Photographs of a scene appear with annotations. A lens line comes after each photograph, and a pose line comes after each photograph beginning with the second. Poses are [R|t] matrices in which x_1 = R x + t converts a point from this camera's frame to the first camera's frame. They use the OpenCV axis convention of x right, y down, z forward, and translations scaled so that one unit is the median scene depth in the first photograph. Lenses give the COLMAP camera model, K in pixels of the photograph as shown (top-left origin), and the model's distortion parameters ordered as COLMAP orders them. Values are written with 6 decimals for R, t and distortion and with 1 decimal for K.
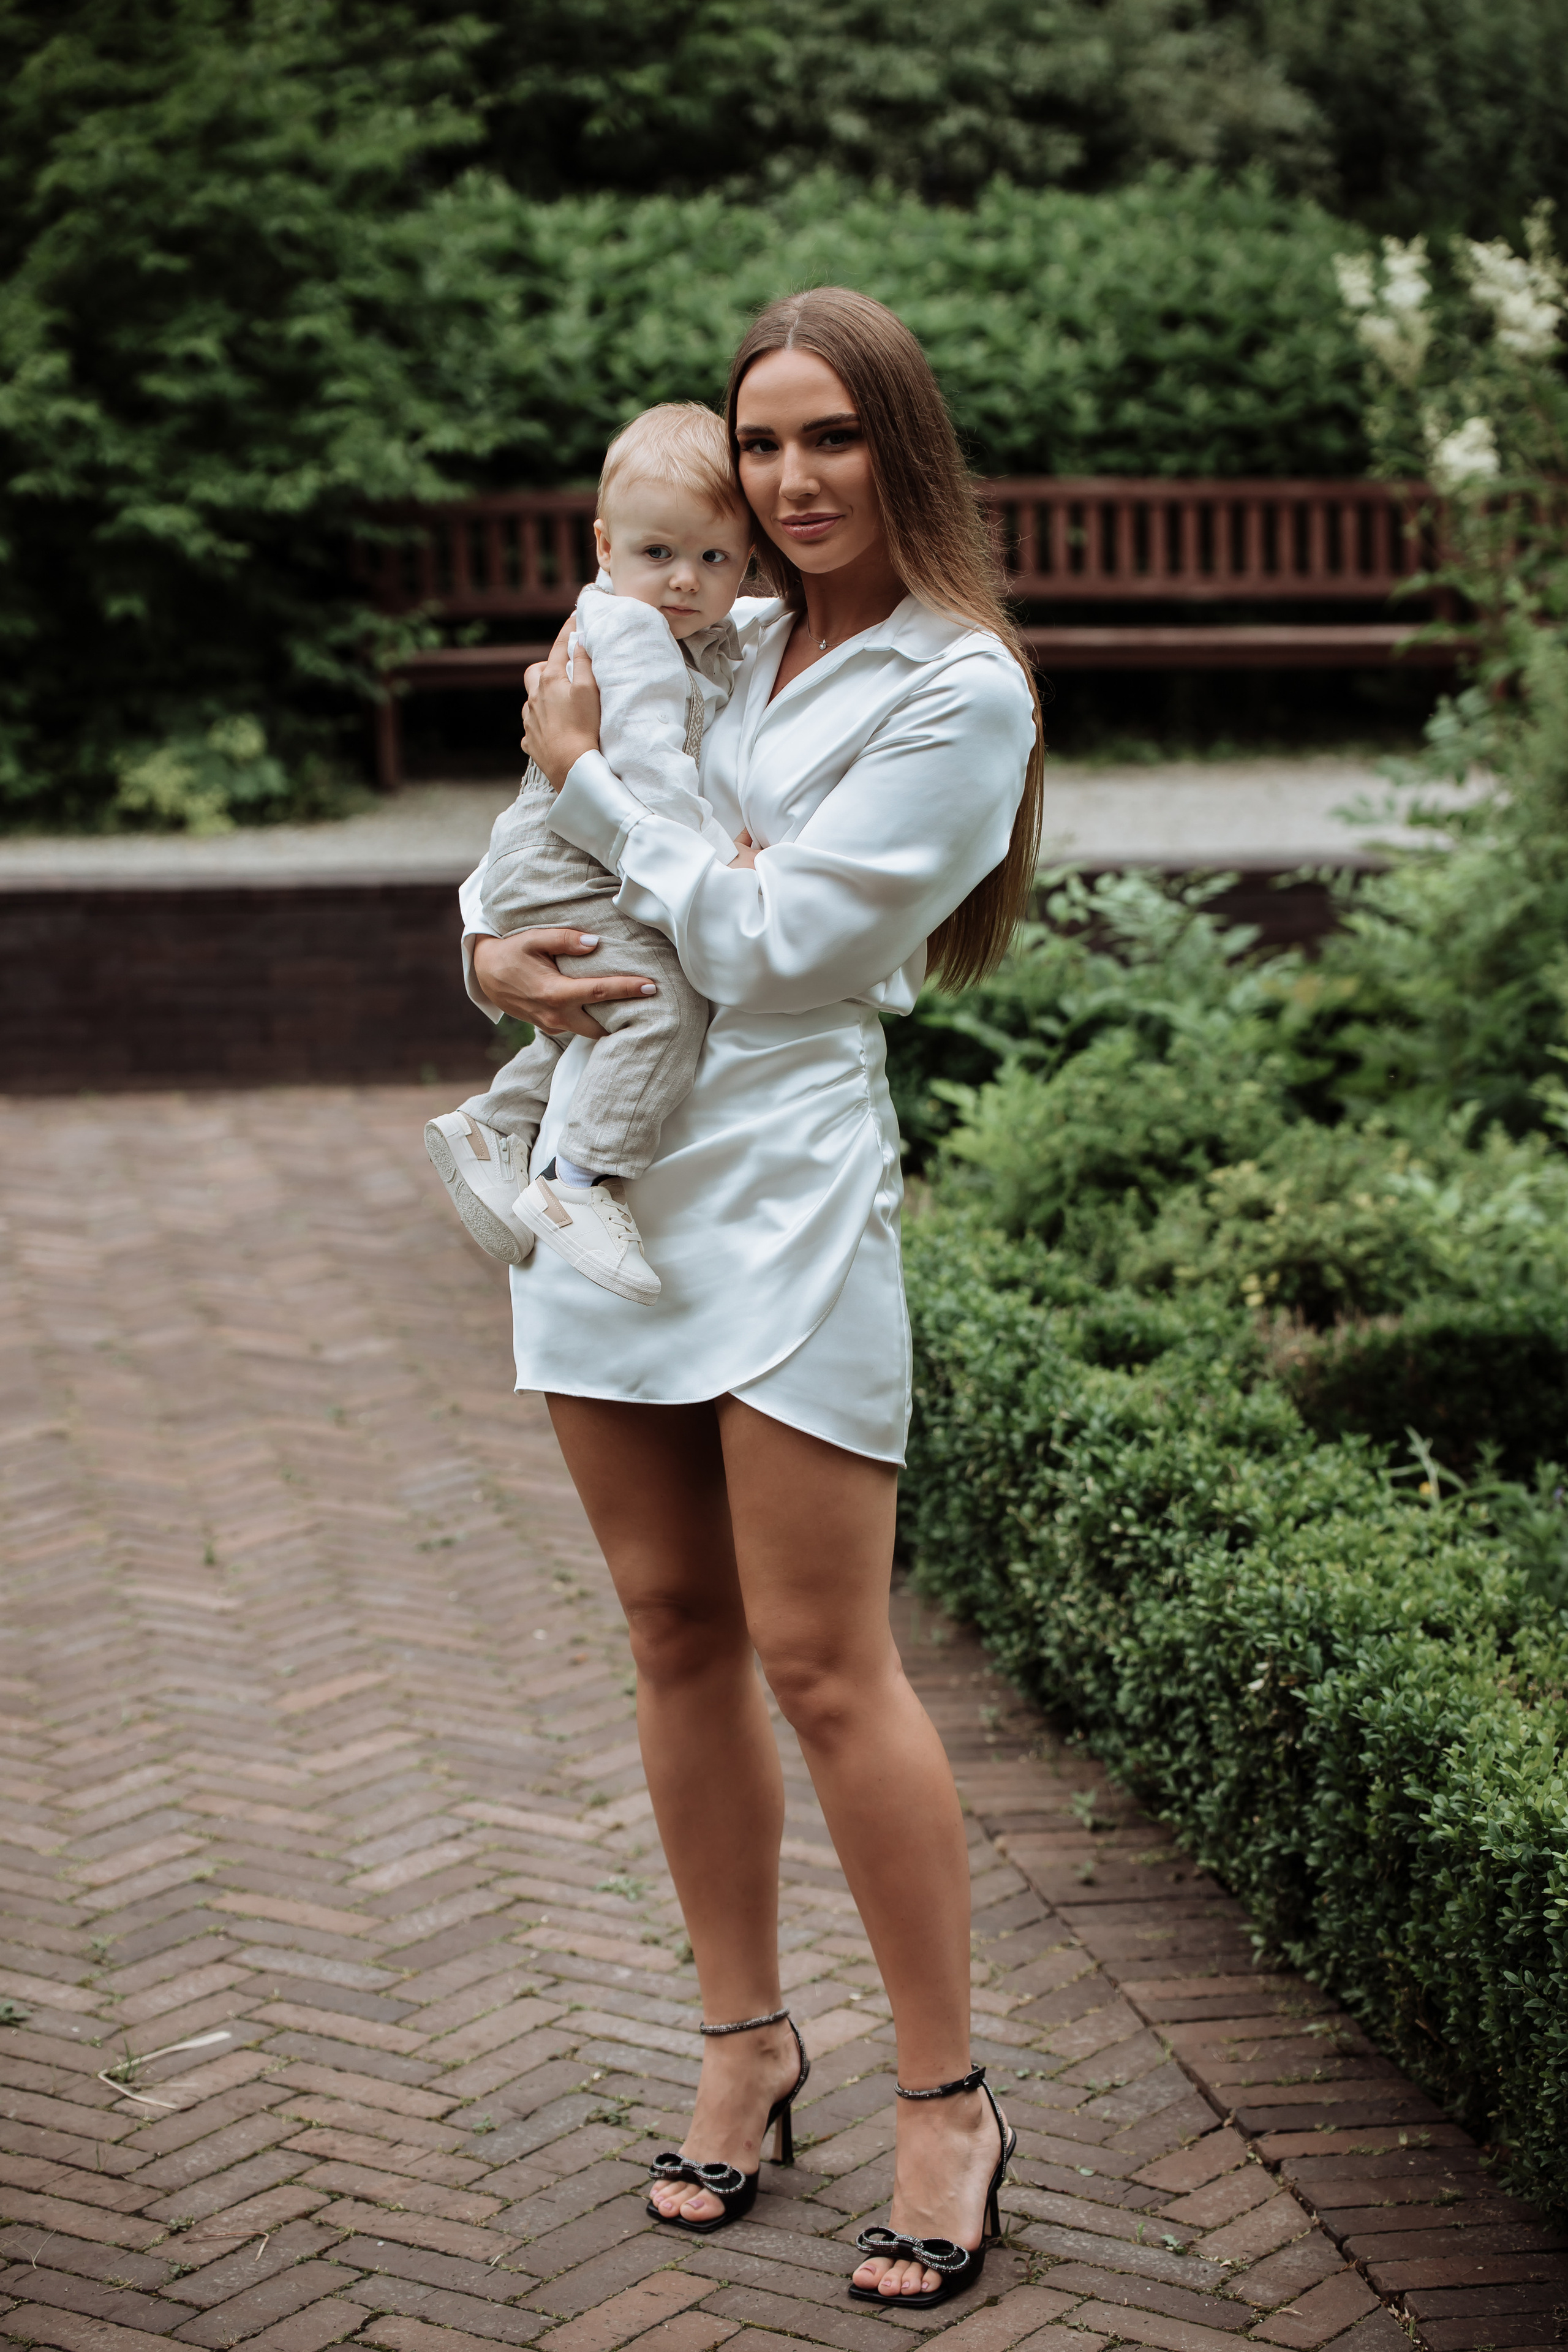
lens RADIAL K [[4601.7, 0, 859.4], [0, 4601.7, 1175.0], [0, 0, 1]] dist [-0.181971, 0.149139]
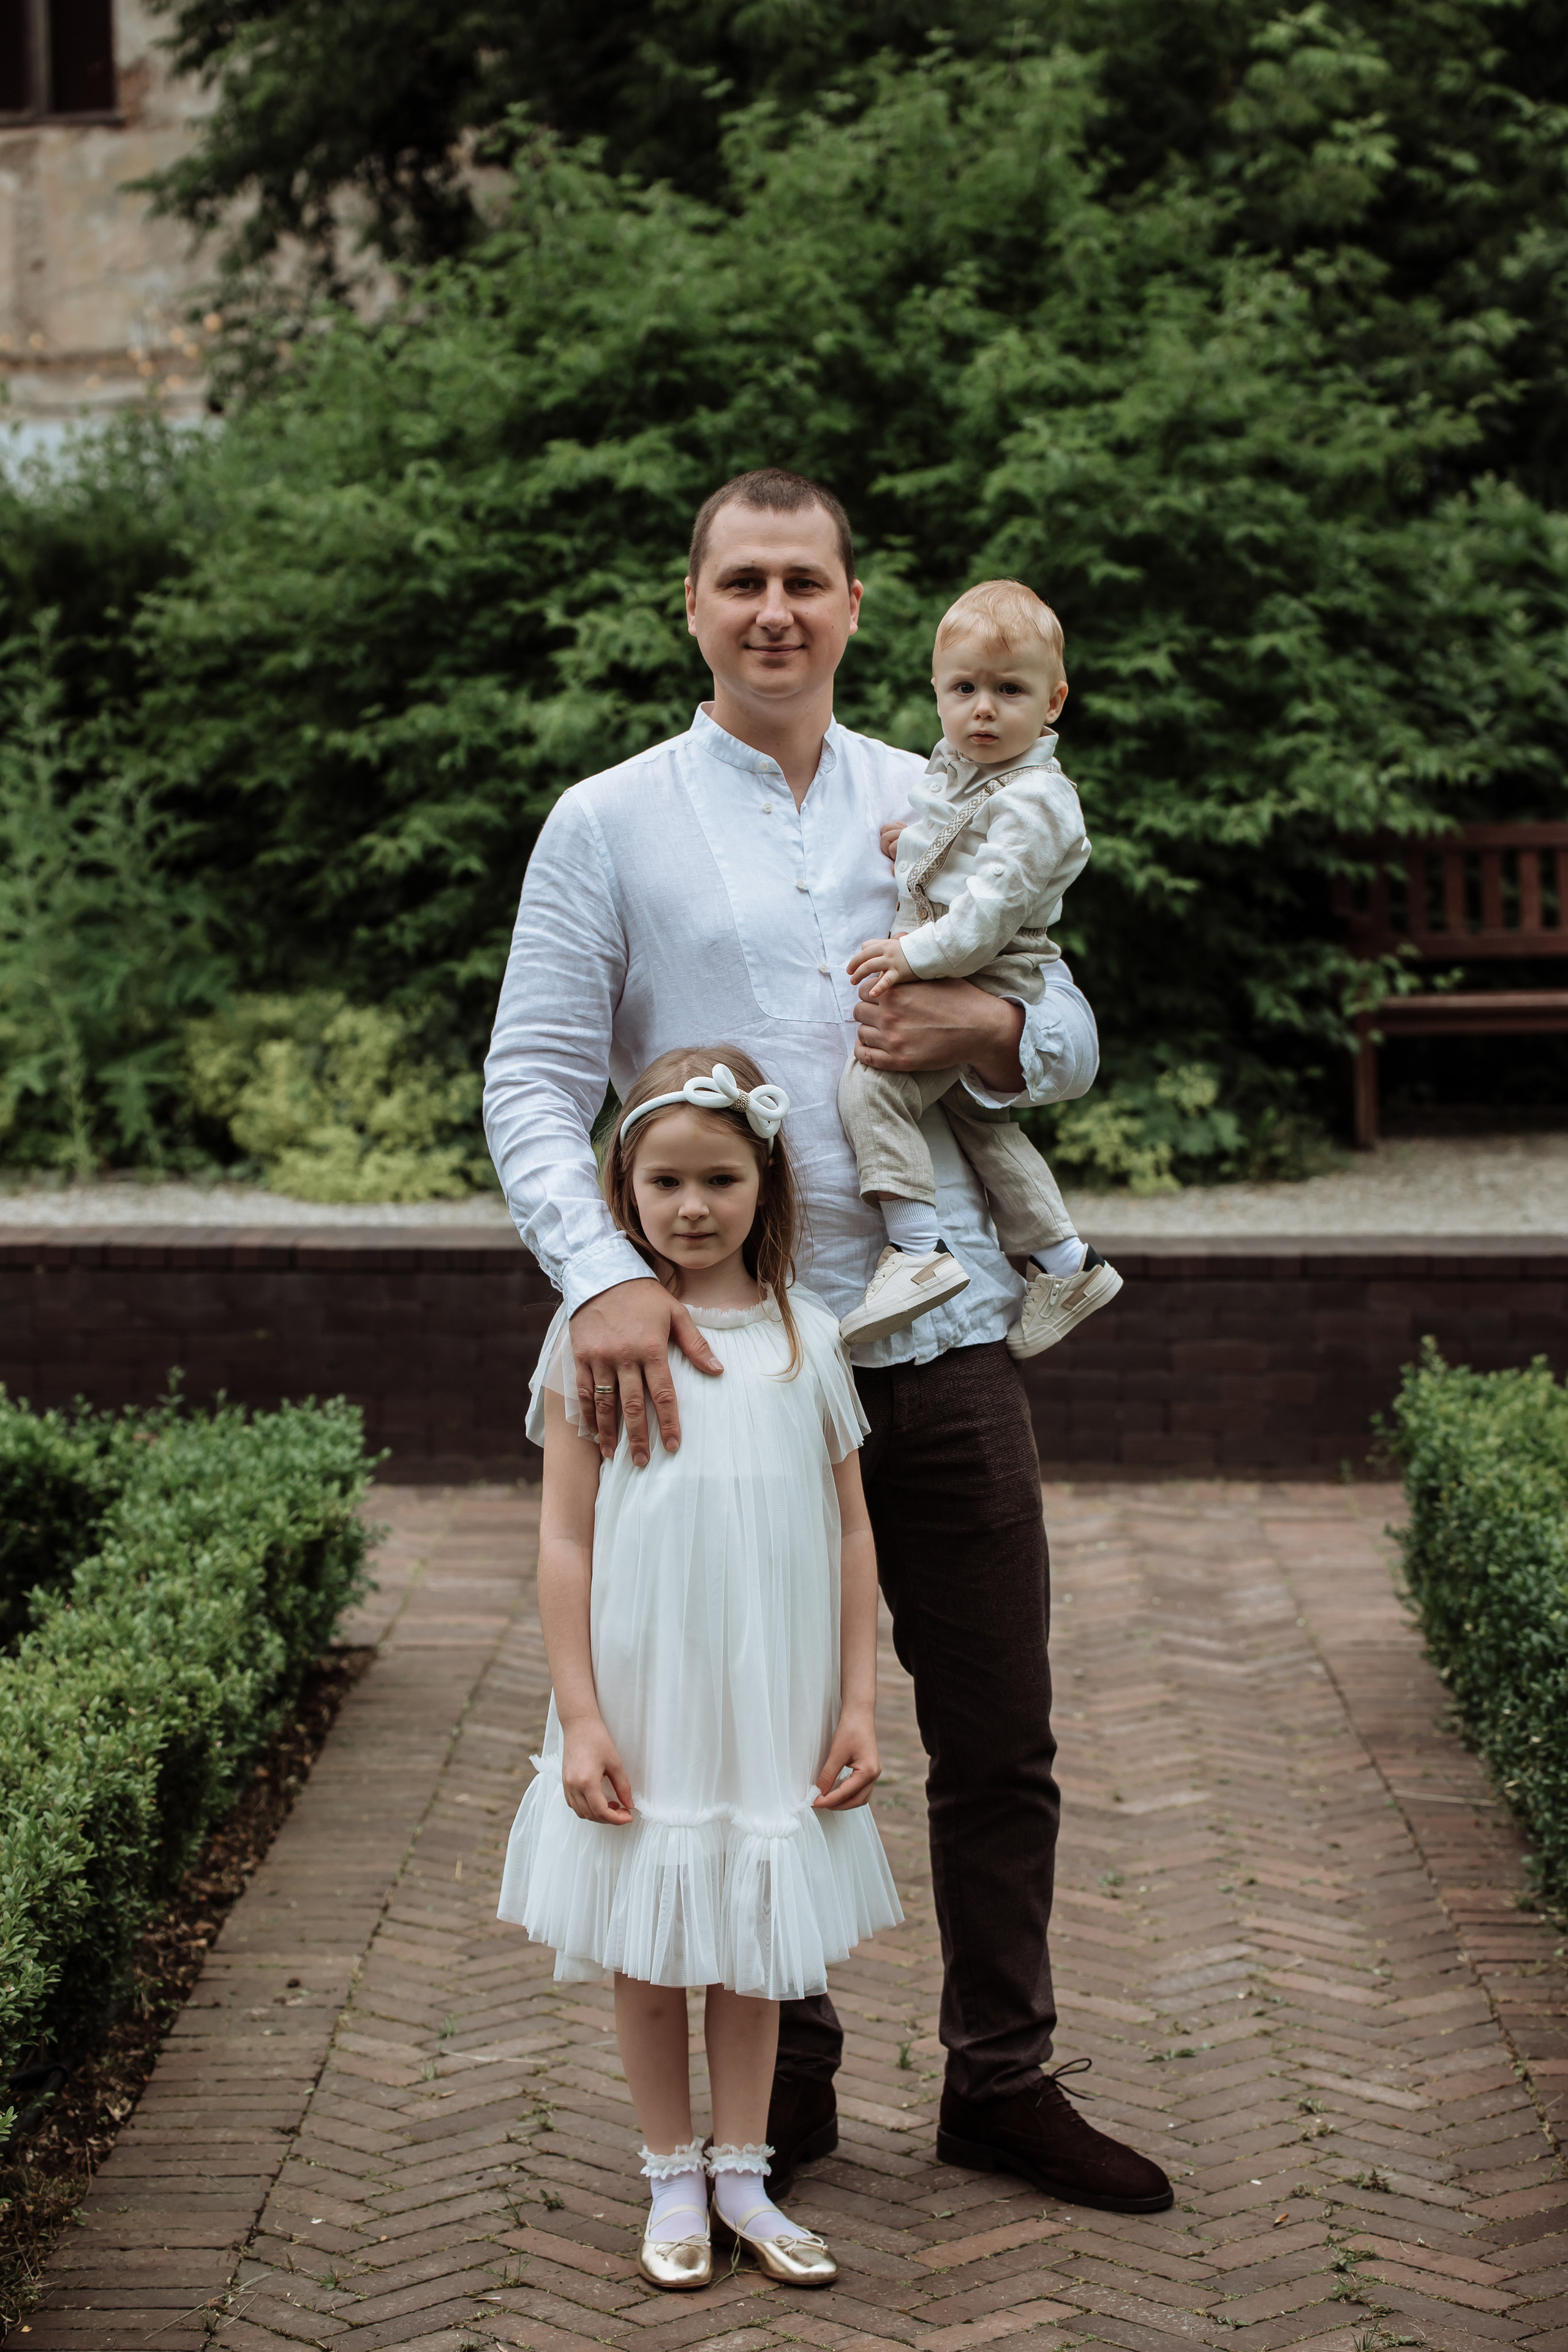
lens RADIAL K [[4845.3, 0, 784.0], [0, 4845.3, 1176.0], [0, 0, 1]] dist [-0.128382, -0.138027]
pose [[0.970361, 0.018363, -0.240962, 0.019480], [-0.036207, 0.996901, -0.069837, -0.006751], [0.238933, 0.076492, 0.968019, 0.039312]]
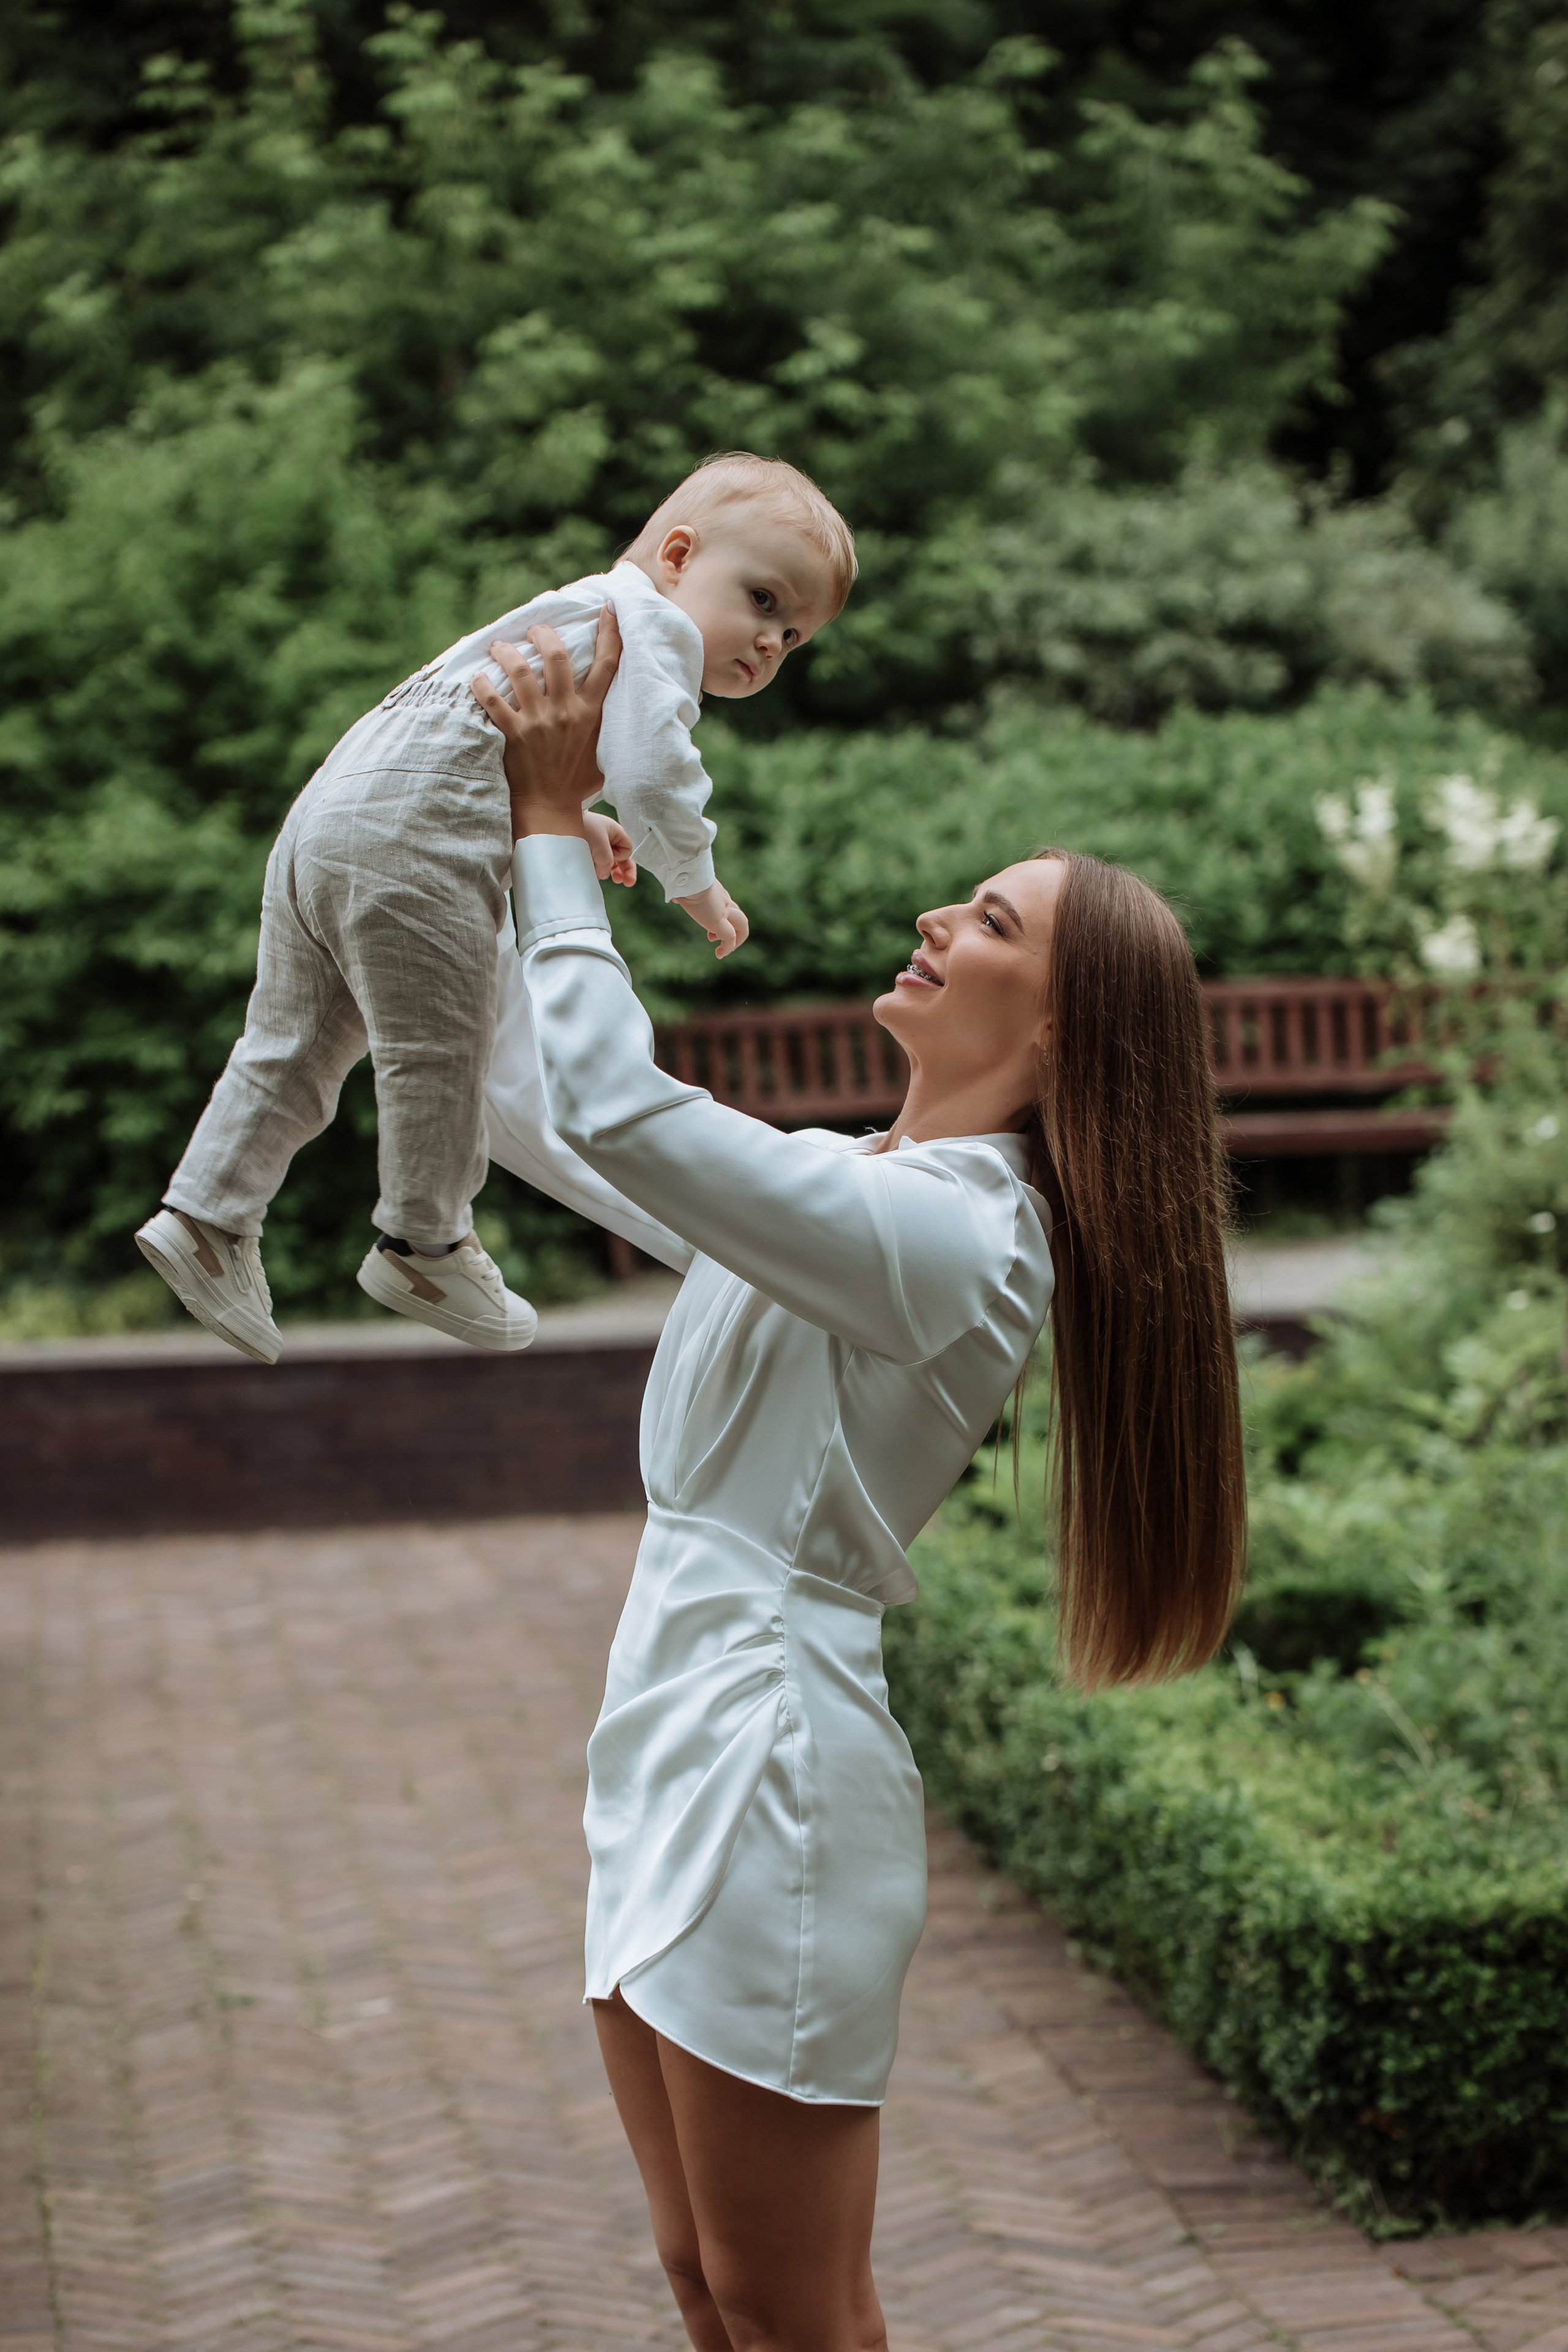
lens RADIAL K [[4845.3, 0, 784.0], [0, 4845.3, 1176.0], [0, 0, 1]] dist [-0.128382, -0.138027]
pose [[0.995943, -0.032274, -0.084003, 0.038707], [0.022572, 0.993227, -0.113977, 0.027405], [0.087112, 0.111619, 0.989926, -0.174058]]
